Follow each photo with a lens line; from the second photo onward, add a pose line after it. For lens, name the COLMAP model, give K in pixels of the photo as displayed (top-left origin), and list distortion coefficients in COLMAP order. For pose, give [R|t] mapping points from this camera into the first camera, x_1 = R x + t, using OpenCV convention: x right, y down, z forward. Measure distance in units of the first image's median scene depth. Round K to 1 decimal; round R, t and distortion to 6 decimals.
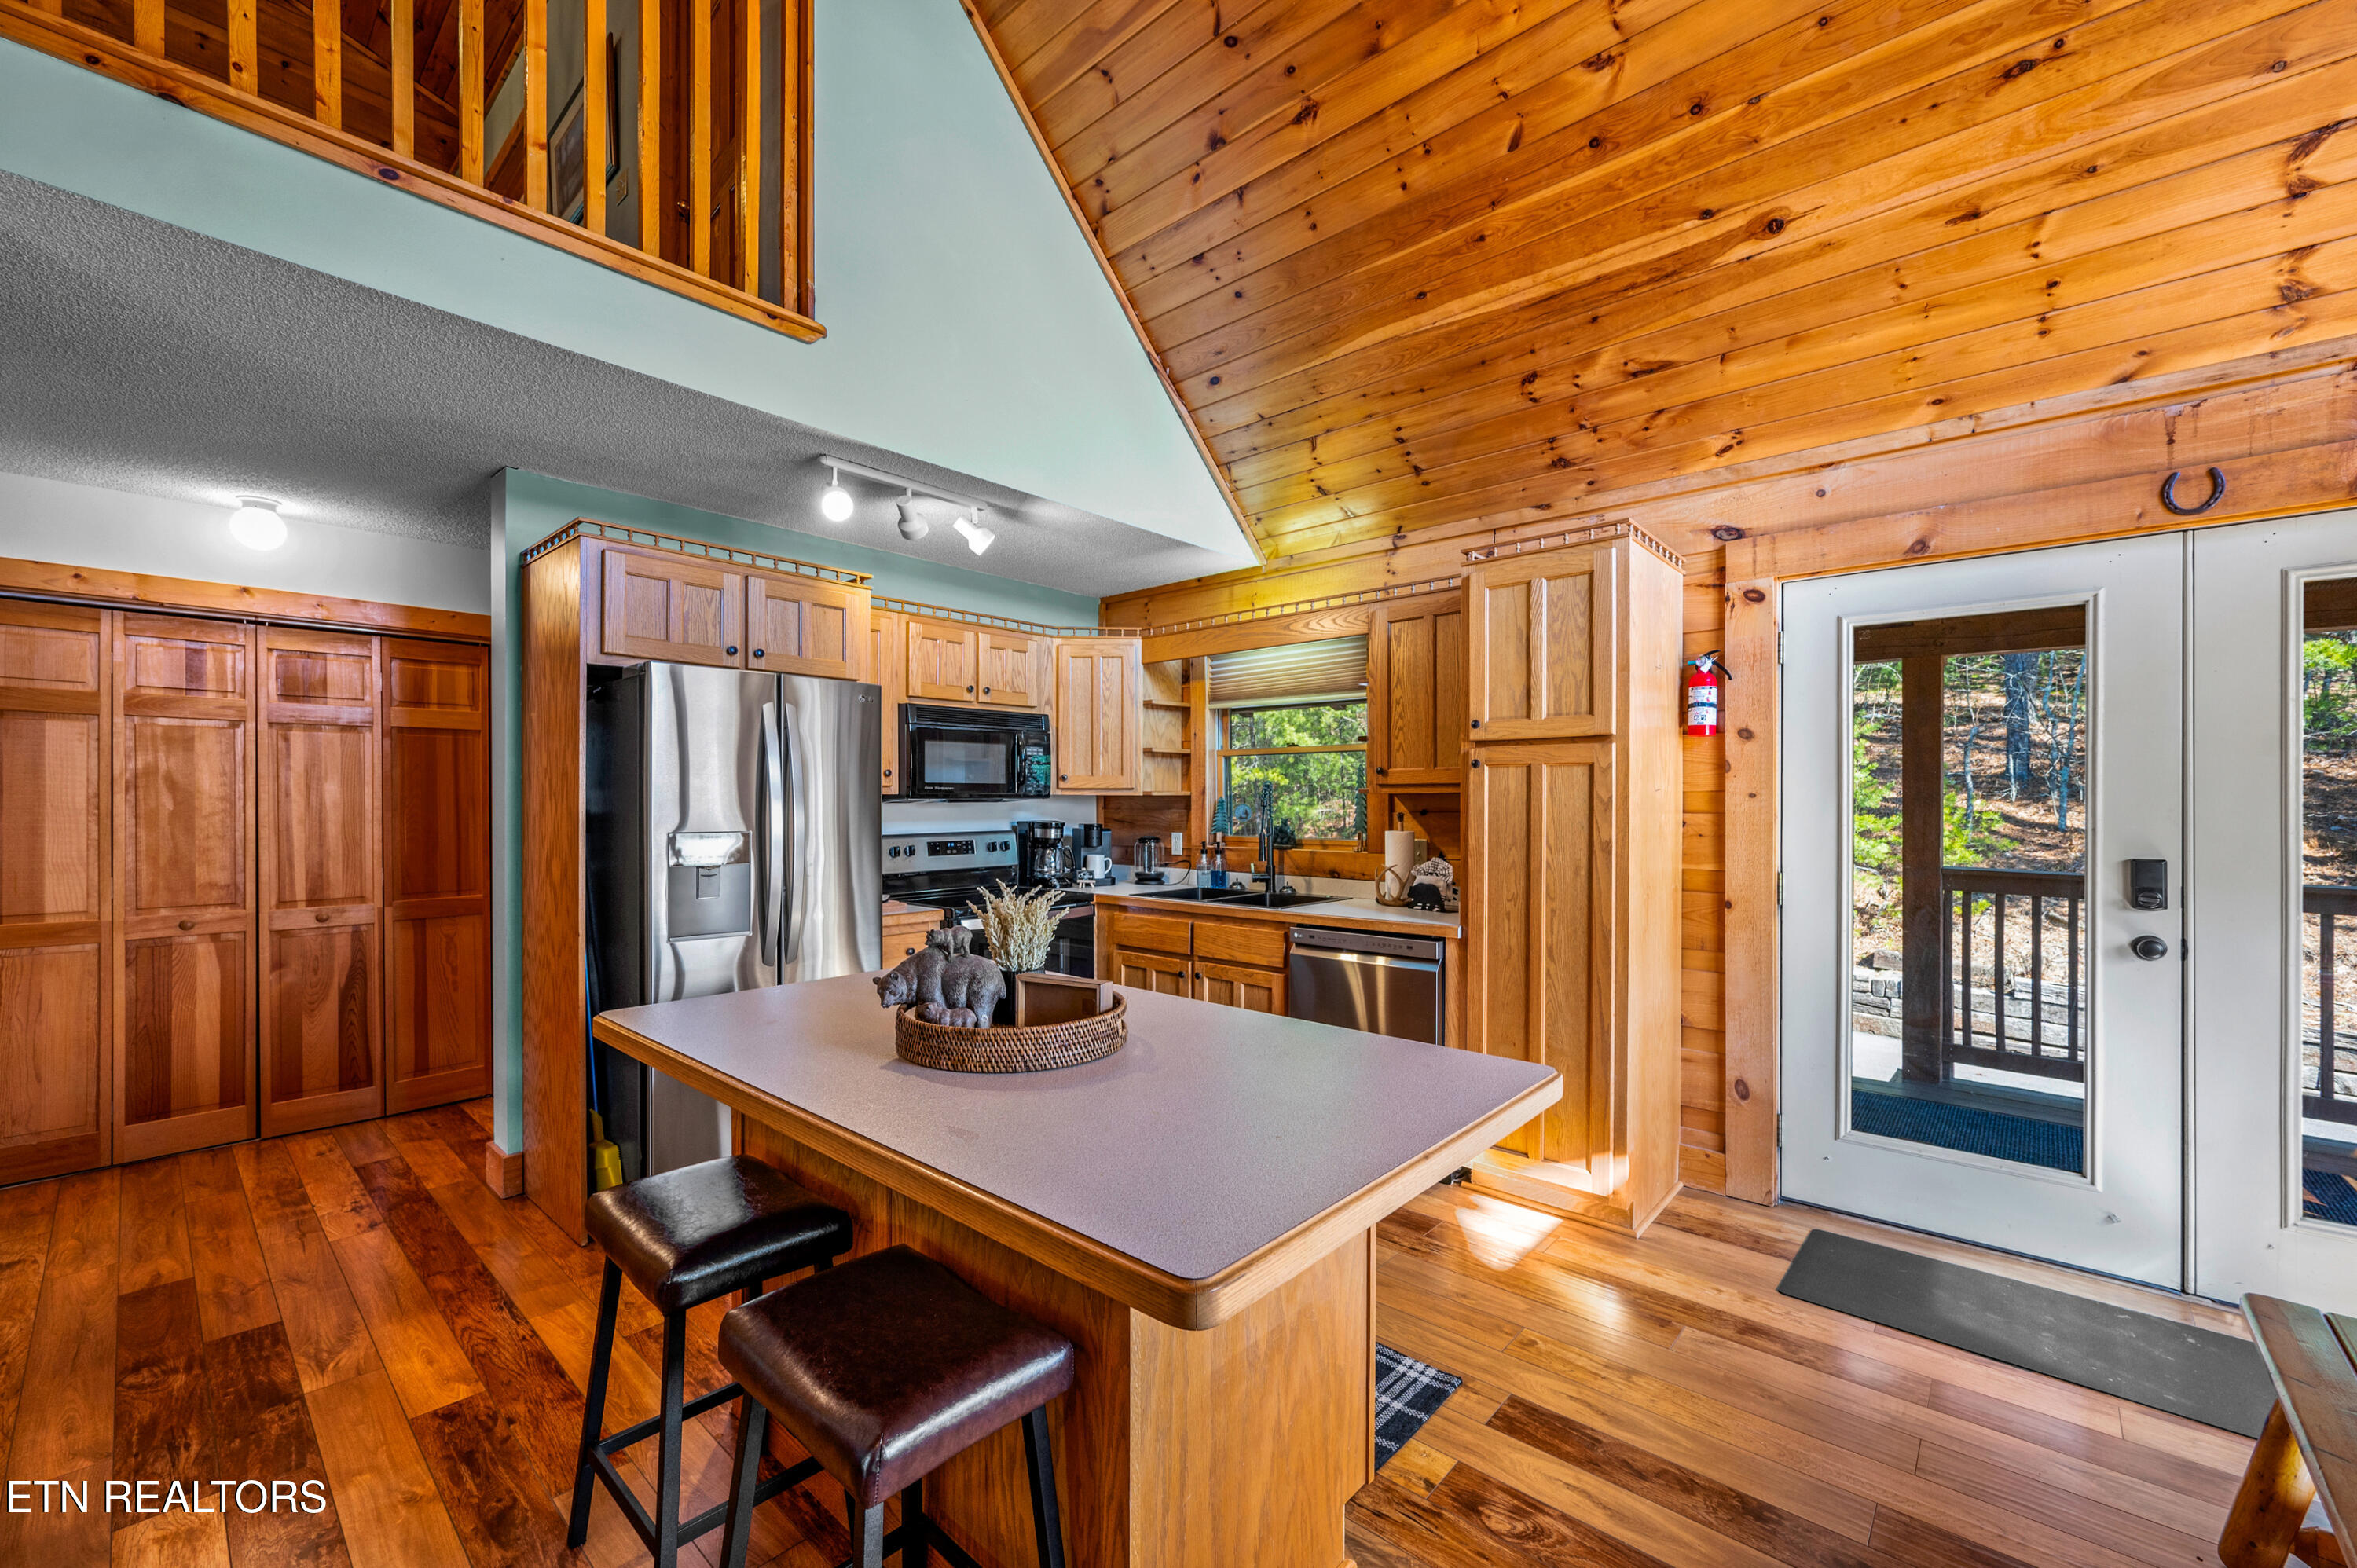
lens RADIAL K [[942.4, 0, 1175.9], [0, 942.4, 802.1], [0, 0, 1]] dist [0.001143, -0.000546]
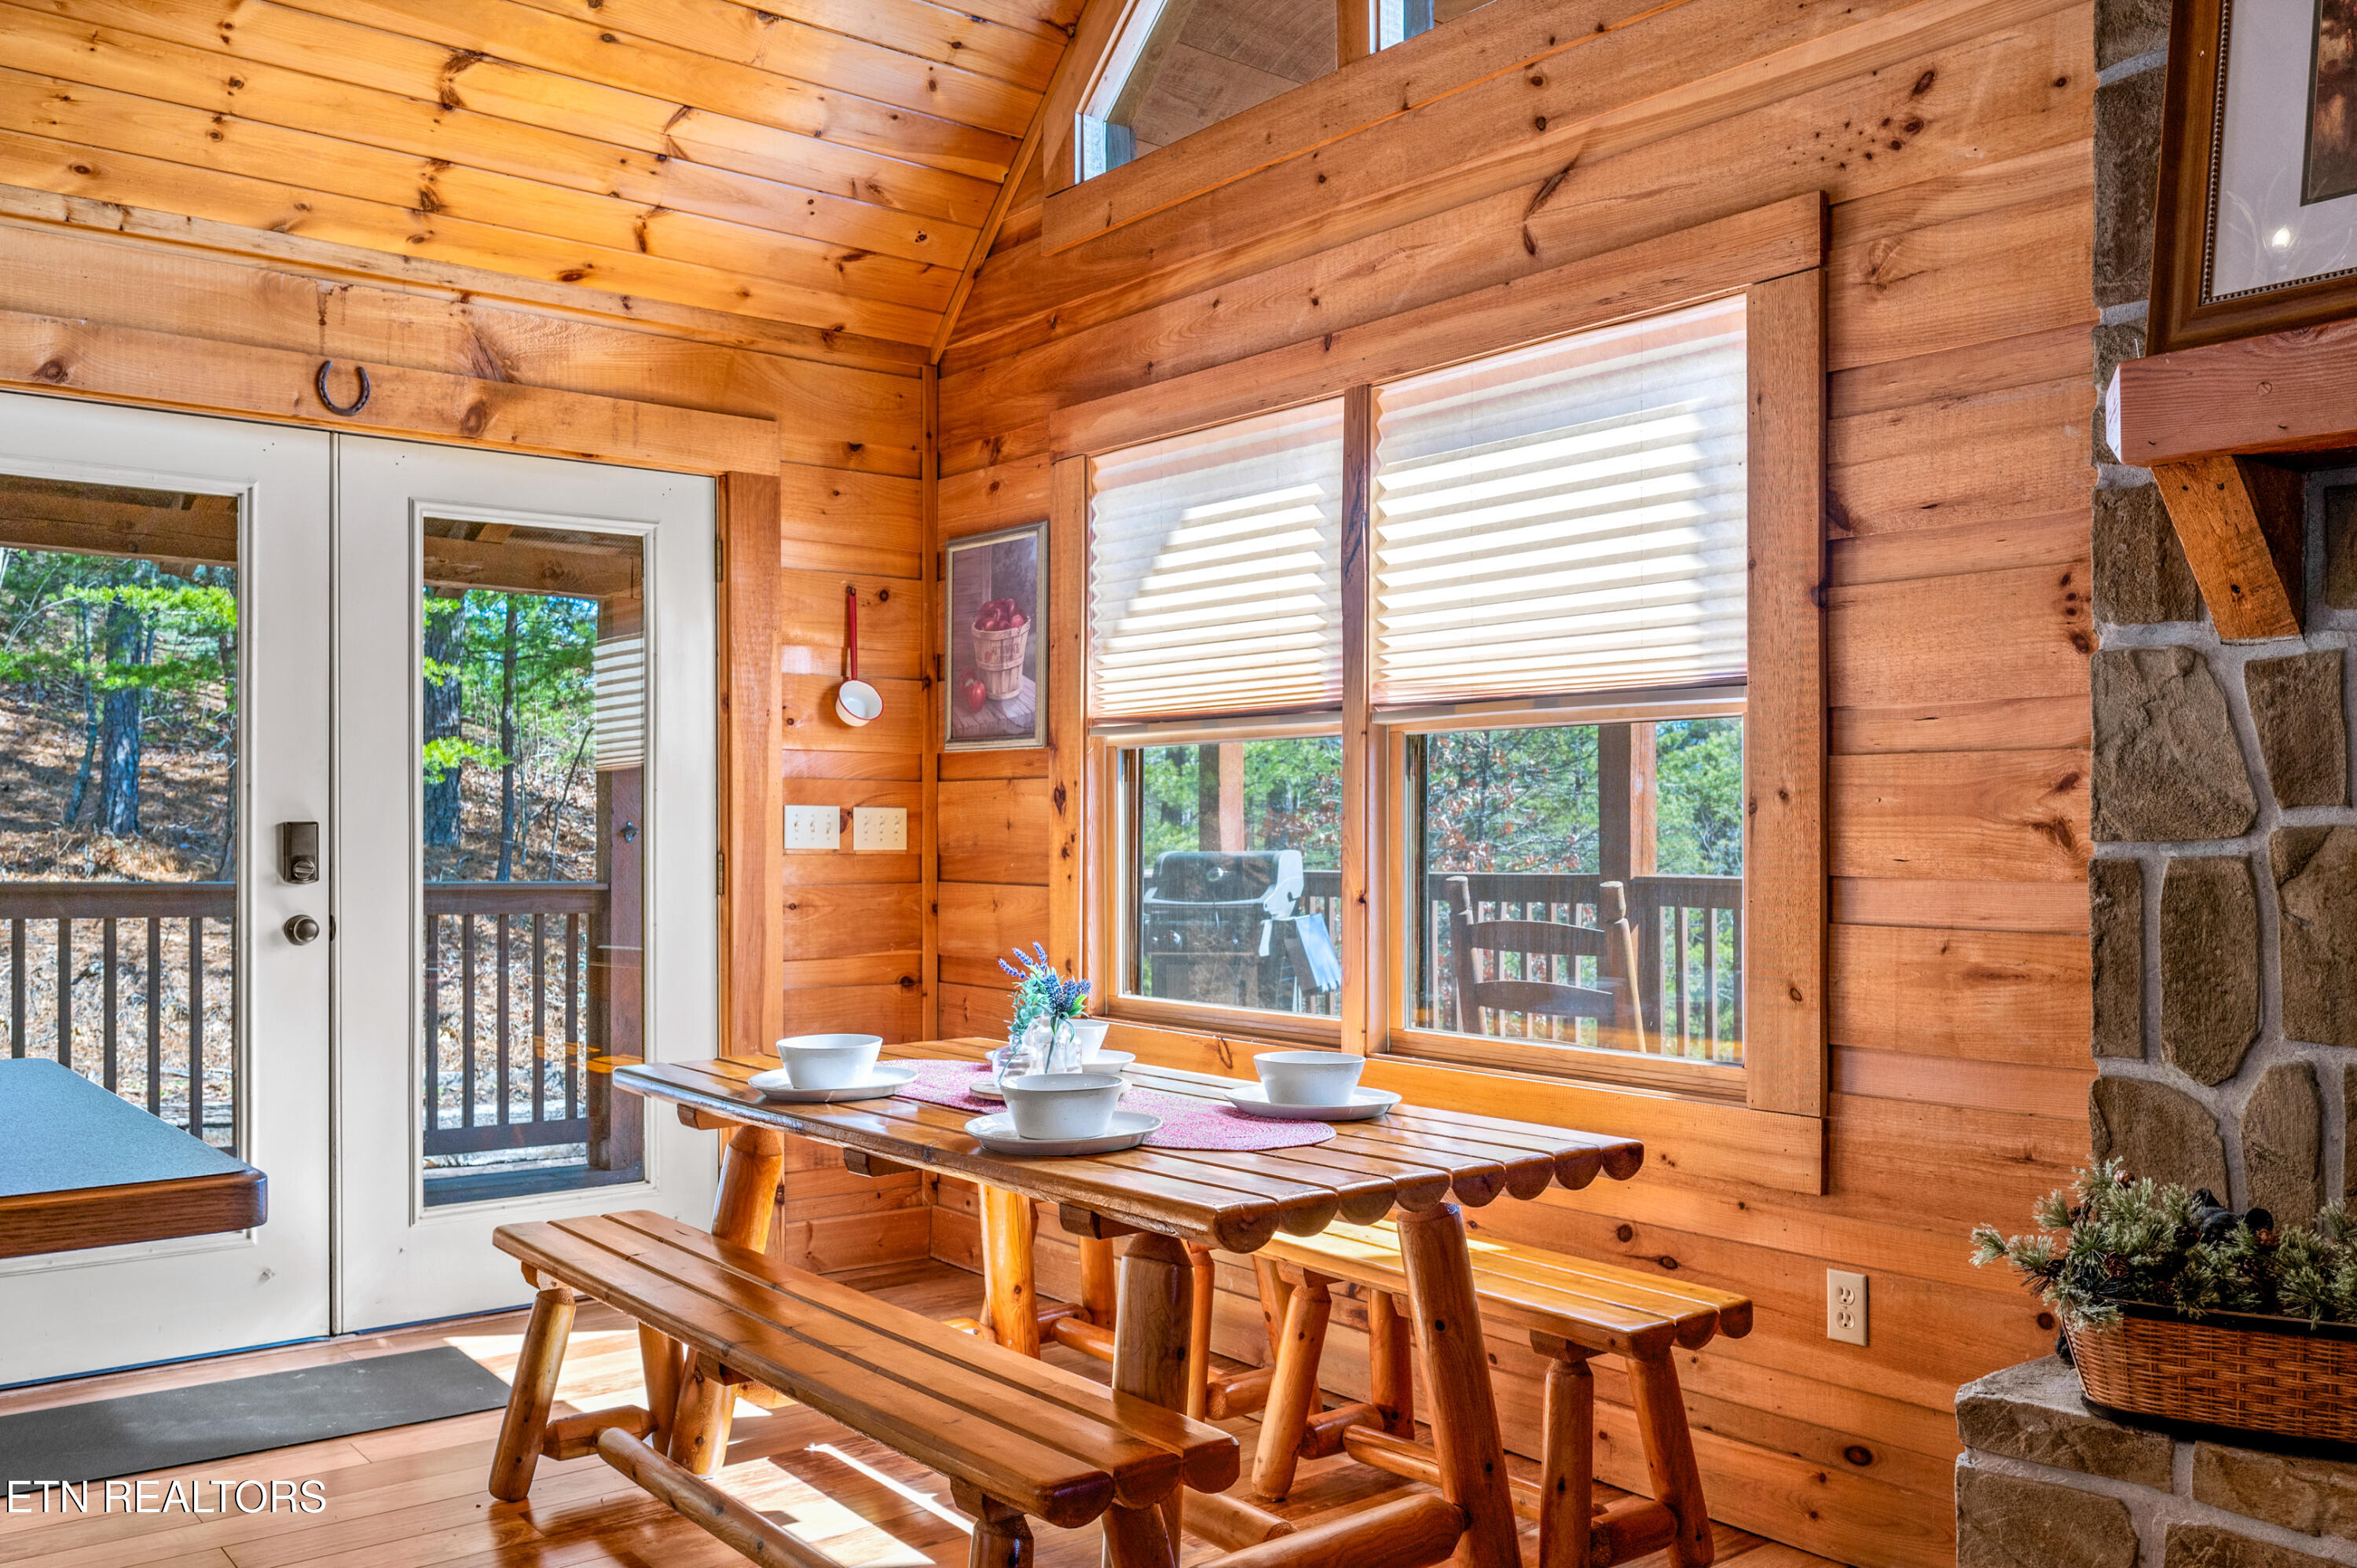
lens RADIAL K [[1939.2, 0, 1167.8], [0, 1939.2, 814.6], [0, 0, 1]] dist [0.008316, -0.011065]
pose [[0.164427, 0.008402, 0.986353, -0.413358], [0.003899, 0.999950, -0.009167, 0.058685], [-0.986381, 0.005353, 0.164386, -0.017593]]
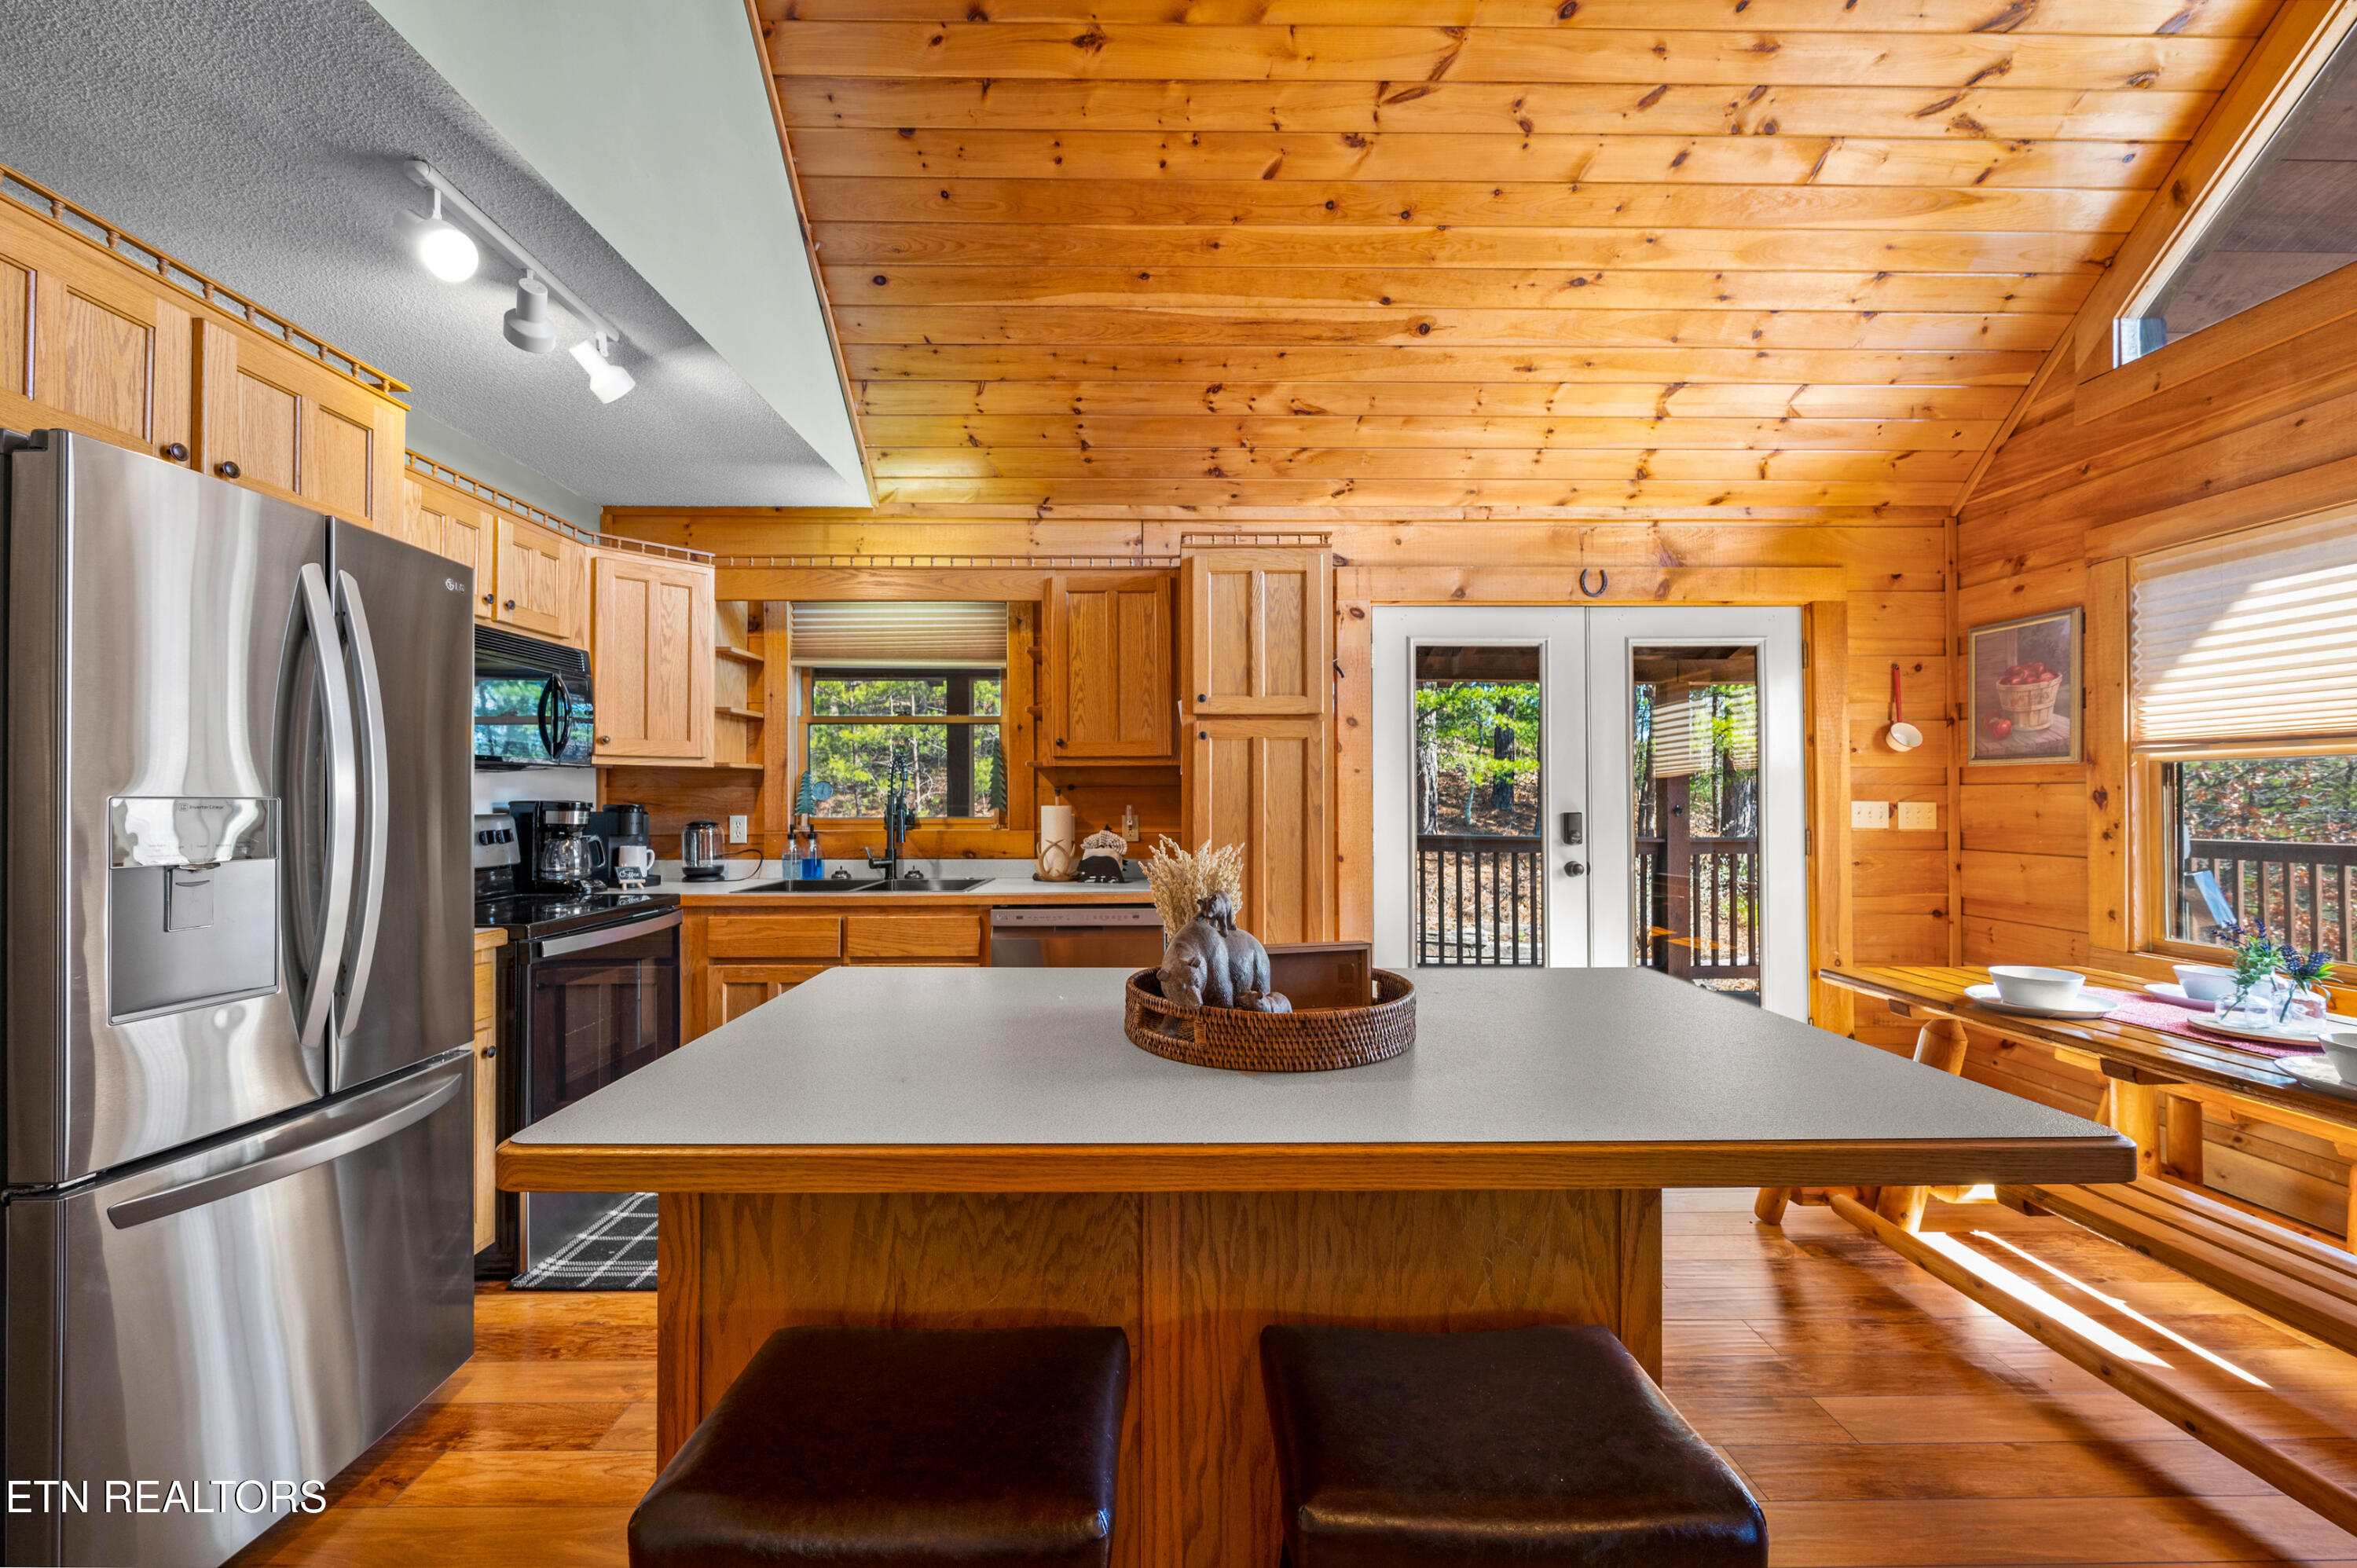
lens RADIAL K [[942.4, 0, 1181.3], [0, 942.4, 793.4], [0, 0, 1]] dist [0.001143, -0.000546]
pose [[0.734020, 0.005022, 0.679109, -0.412943], [0.003085, 0.999938, -0.010729, 0.035347], [-0.679121, 0.009970, 0.733959, 0.235972]]
